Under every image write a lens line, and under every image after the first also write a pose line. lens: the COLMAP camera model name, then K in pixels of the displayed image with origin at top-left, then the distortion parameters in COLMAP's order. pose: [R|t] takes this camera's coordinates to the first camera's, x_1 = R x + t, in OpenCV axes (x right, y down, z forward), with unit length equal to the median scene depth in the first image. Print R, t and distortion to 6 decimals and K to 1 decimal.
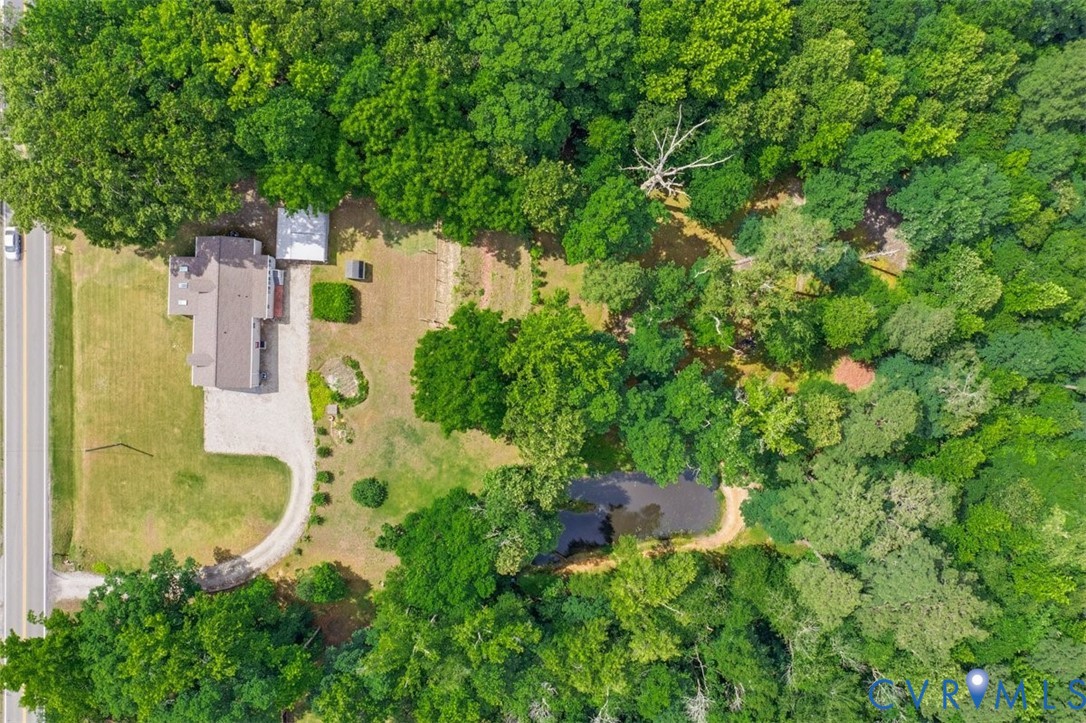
lens RADIAL K [[853.6, 0, 541.9], [0, 853.6, 358.4], [0, 0, 1]] dist [-0.043356, 0.029223]
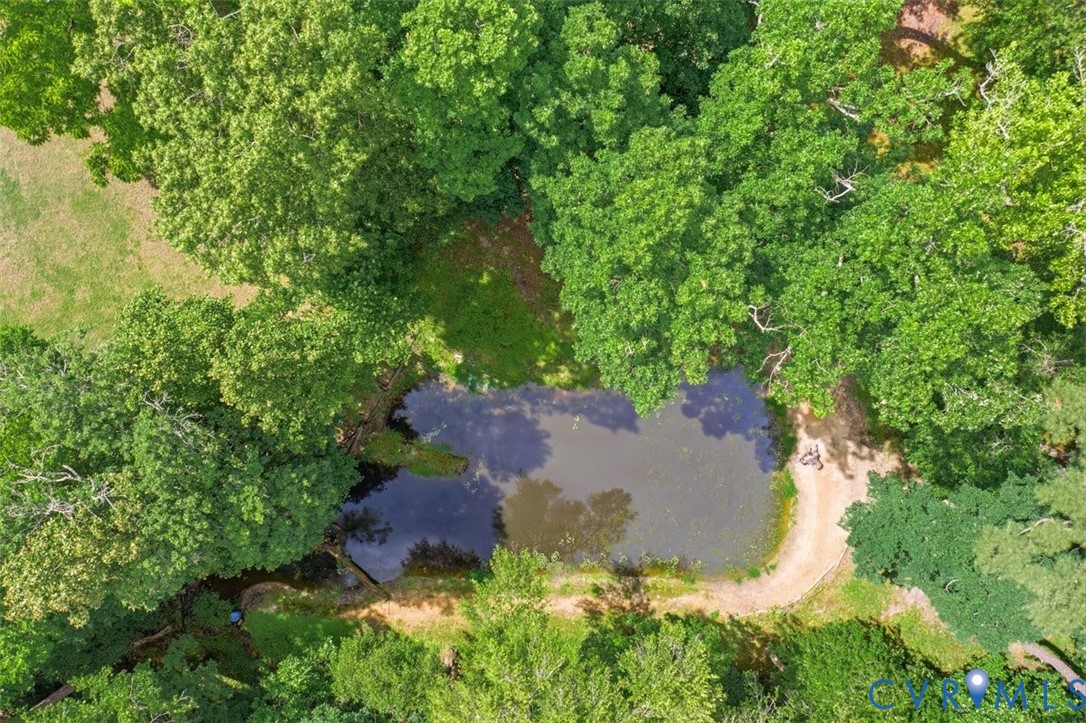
lens RADIAL K [[853.6, 0, 541.7], [0, 853.6, 353.9], [0, 0, 1]] dist [-0.043356, 0.029223]
pose [[0.988729, 0.149706, -0.001990, 0.094026], [-0.149720, 0.988636, -0.013533, 0.129071], [-0.000058, 0.013678, 0.999906, 0.633482]]
